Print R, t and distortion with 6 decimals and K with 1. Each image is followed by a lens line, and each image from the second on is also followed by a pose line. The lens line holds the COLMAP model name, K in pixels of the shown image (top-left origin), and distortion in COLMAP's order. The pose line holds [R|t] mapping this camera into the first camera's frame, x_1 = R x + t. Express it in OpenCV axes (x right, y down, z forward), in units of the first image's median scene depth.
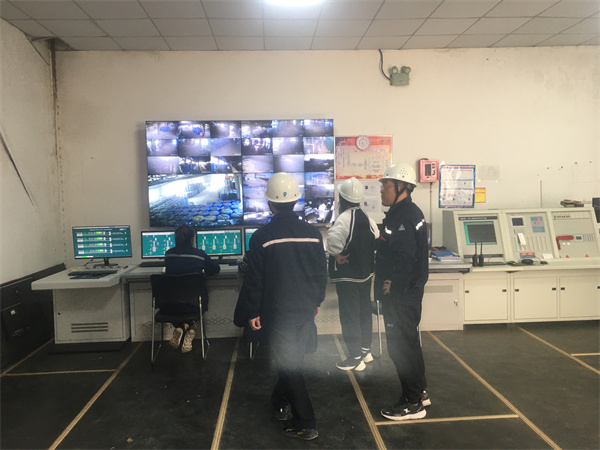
lens RADIAL K [[513.2, 0, 299.2], [0, 513.2, 226.3], [0, 0, 1]] dist [0.052303, -0.024841]
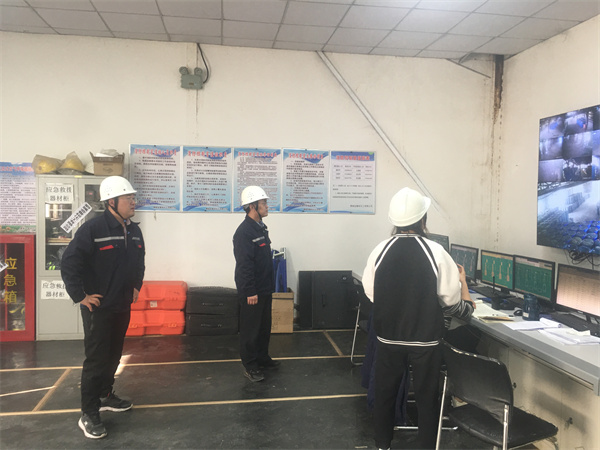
lens RADIAL K [[513.2, 0, 299.9], [0, 513.2, 223.8], [0, 0, 1]] dist [0.052303, -0.024841]
pose [[0.090254, 0.072320, -0.993290, 0.515775], [-0.087259, 0.994099, 0.064450, -0.053634], [0.992089, 0.080857, 0.096032, 0.536634]]
